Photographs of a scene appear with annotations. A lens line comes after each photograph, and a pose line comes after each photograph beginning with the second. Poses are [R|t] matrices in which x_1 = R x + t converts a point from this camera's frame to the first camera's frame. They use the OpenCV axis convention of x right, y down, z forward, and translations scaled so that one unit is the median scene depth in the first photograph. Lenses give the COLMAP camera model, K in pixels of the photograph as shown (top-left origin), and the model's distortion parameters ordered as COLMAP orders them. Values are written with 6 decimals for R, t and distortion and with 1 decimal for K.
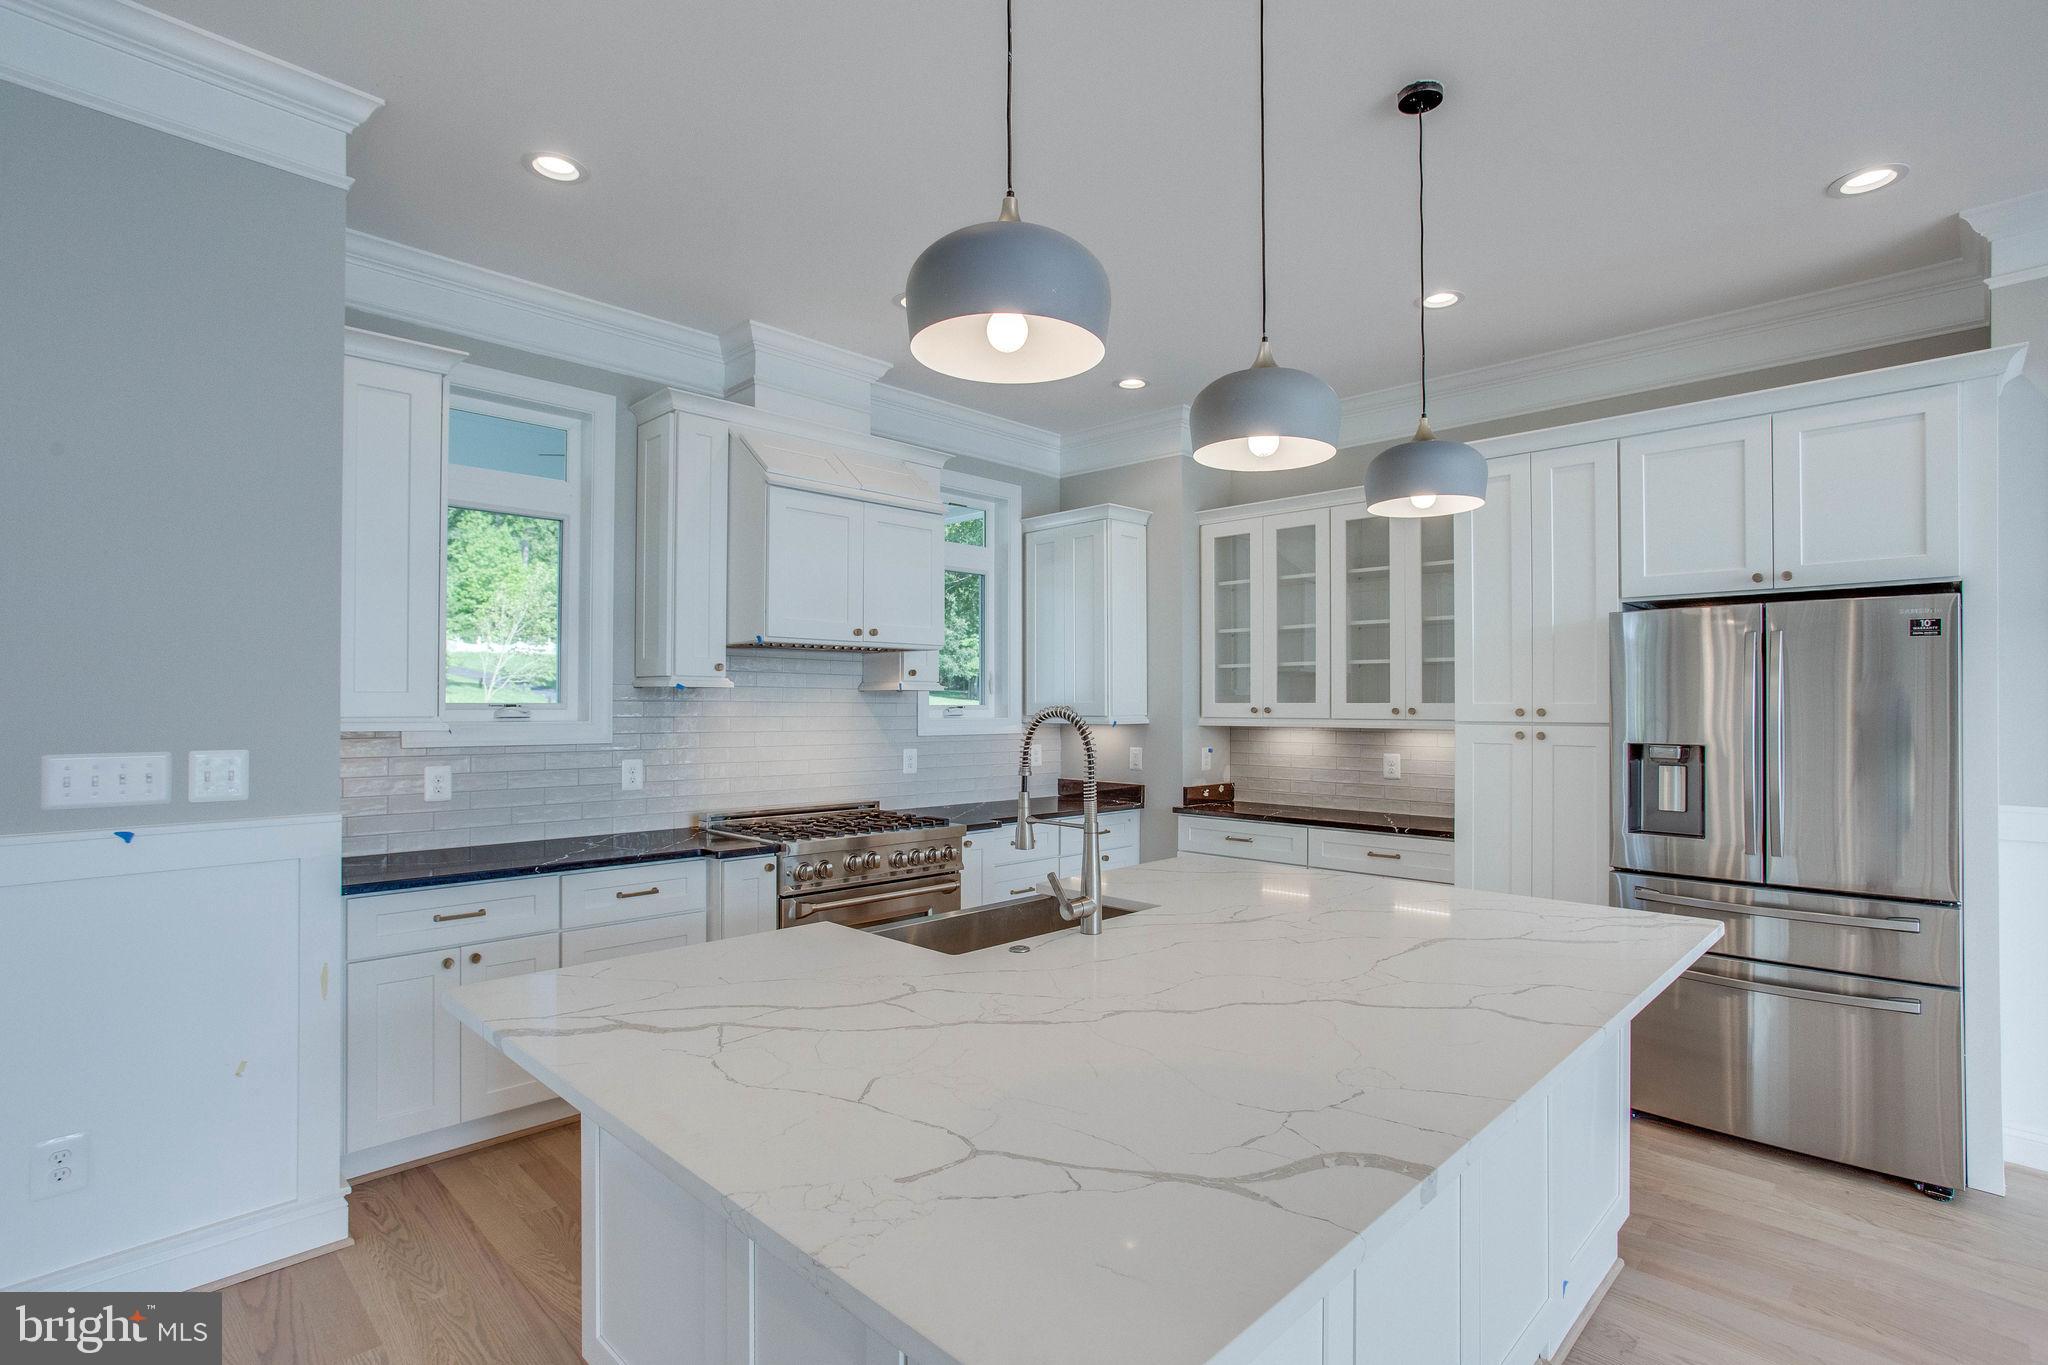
lens RADIAL K [[995.8, 0, 1026.4], [0, 995.8, 703.8], [0, 0, 1]] dist [-0.040798, 0.021332]
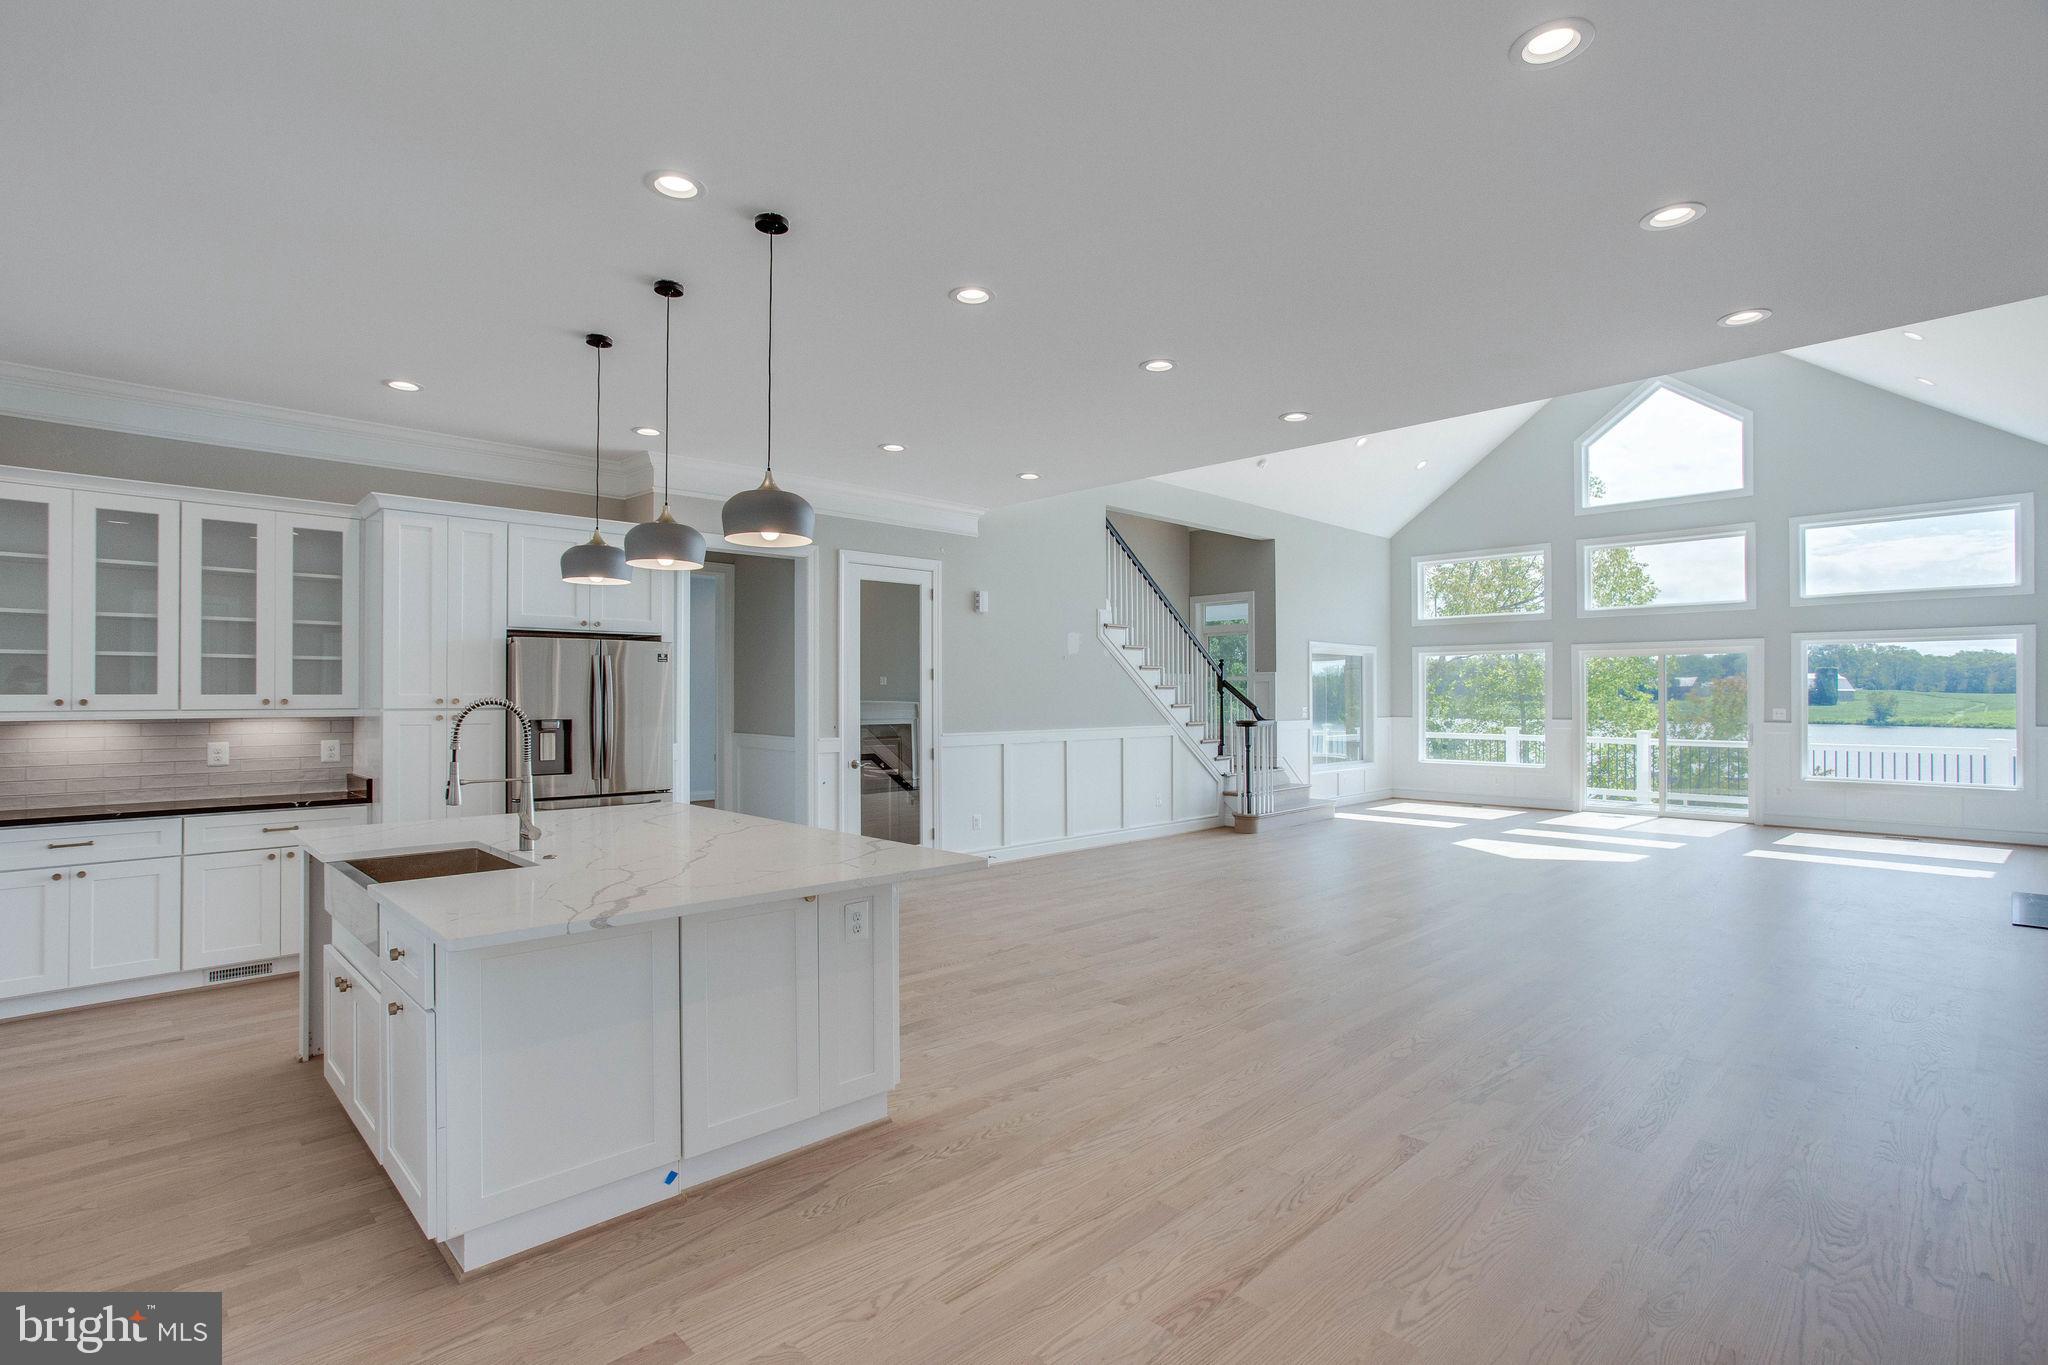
lens RADIAL K [[995.8, 0, 1039.5], [0, 995.8, 693.2], [0, 0, 1]] dist [-0.040798, 0.021332]
pose [[0.008321, 0.001289, 0.999965, -0.769139], [0.000275, 0.999999, -0.001291, -0.000825], [-0.999965, 0.000286, 0.008320, 0.125863]]
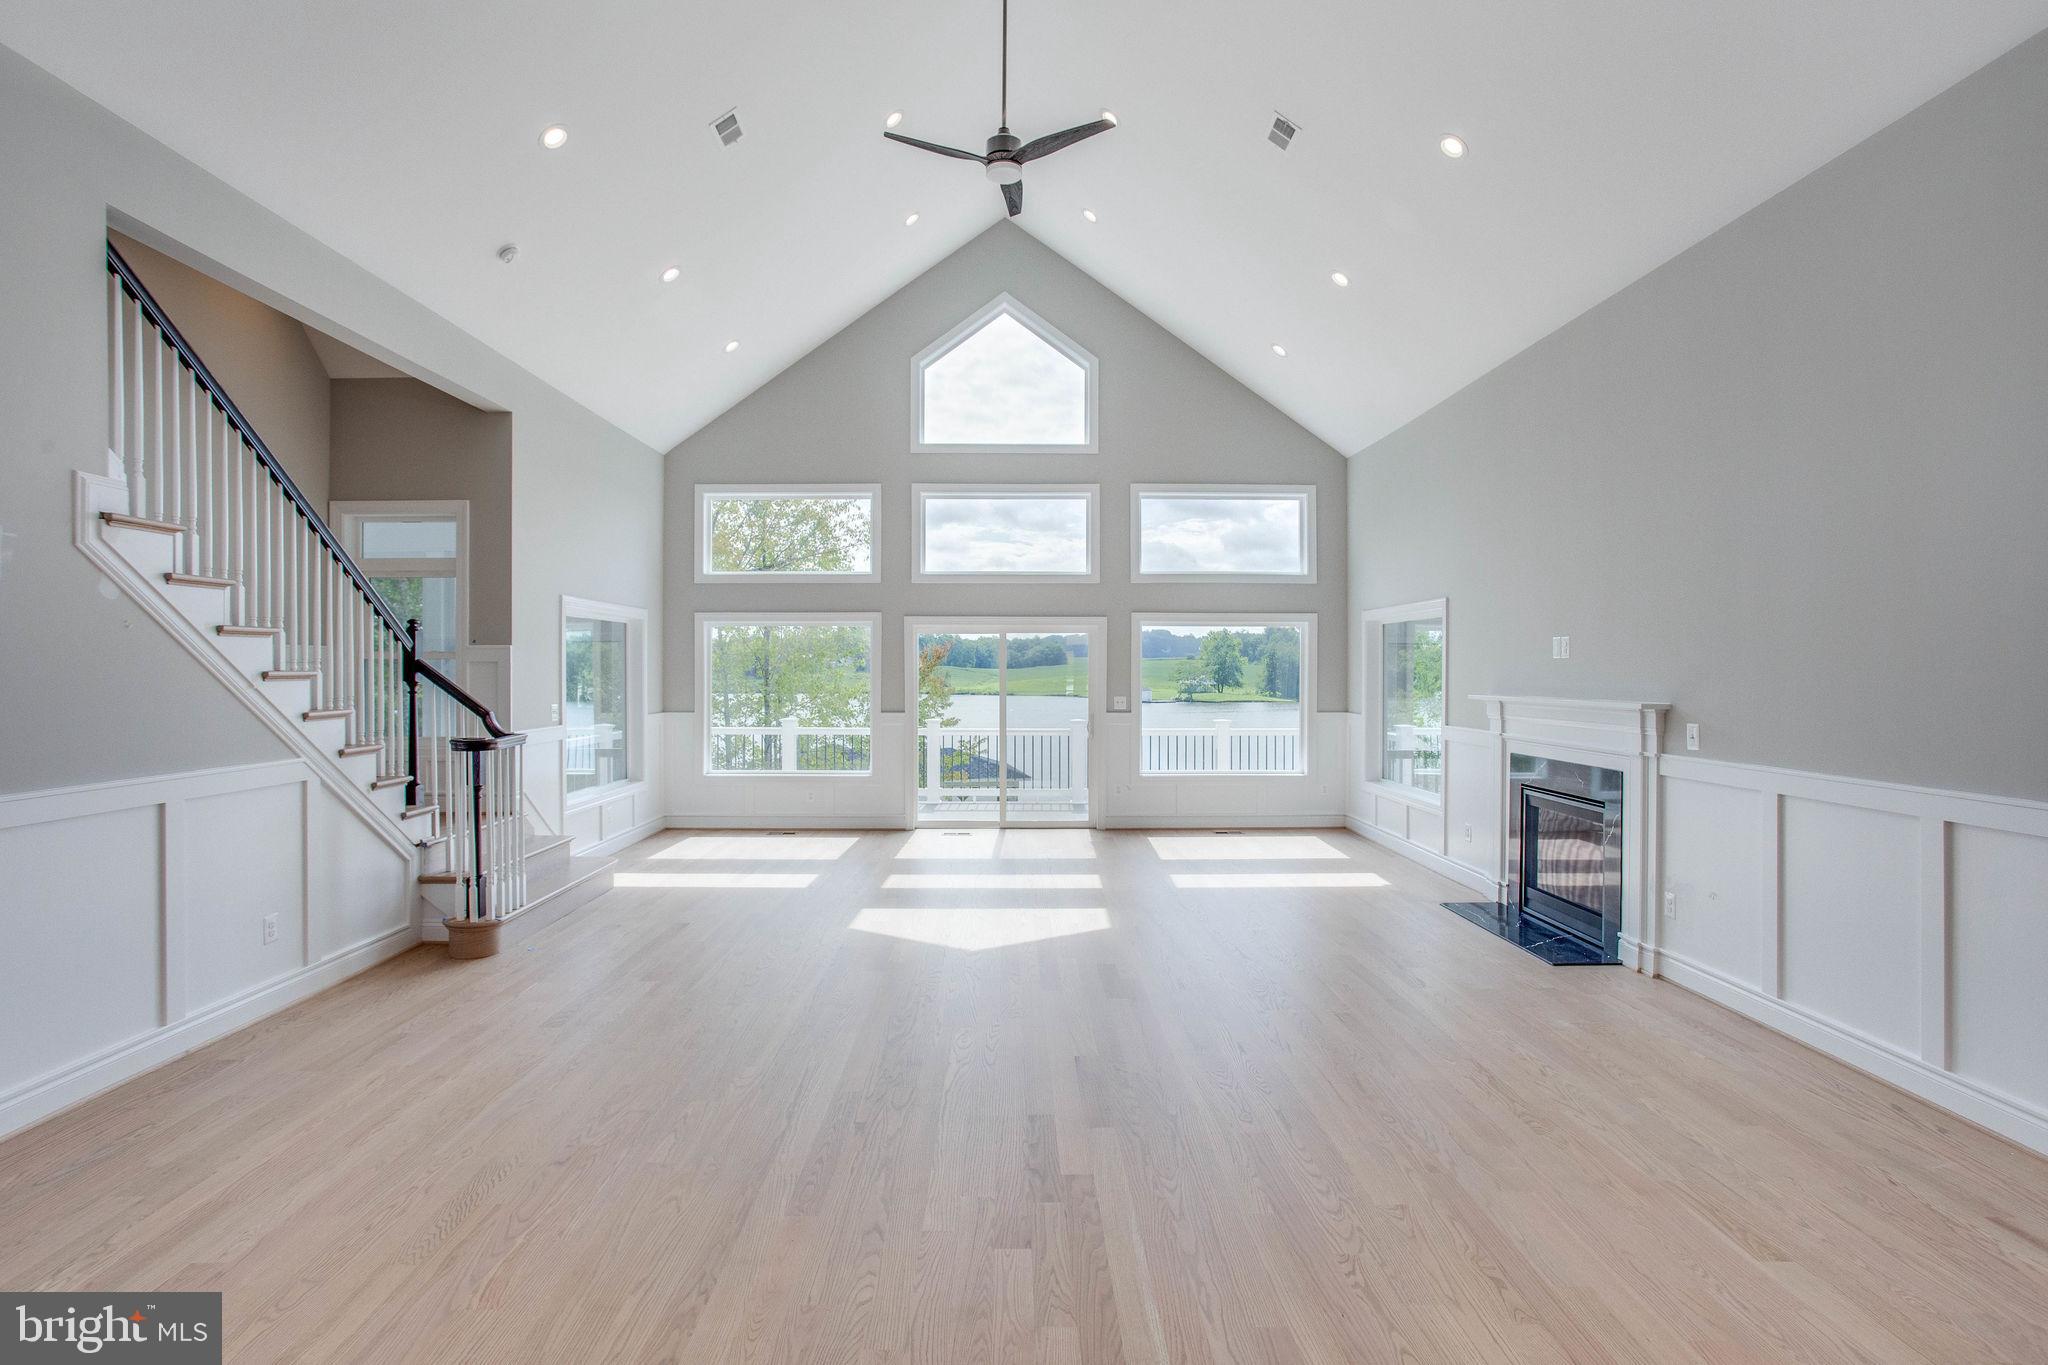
lens RADIAL K [[995.8, 0, 1021.7], [0, 995.8, 676.5], [0, 0, 1]] dist [-0.040798, 0.021332]
pose [[-0.717734, -0.005937, 0.696292, 0.306269], [-0.001834, 0.999976, 0.006637, -0.024889], [-0.696315, 0.003487, -0.717728, 0.051164]]
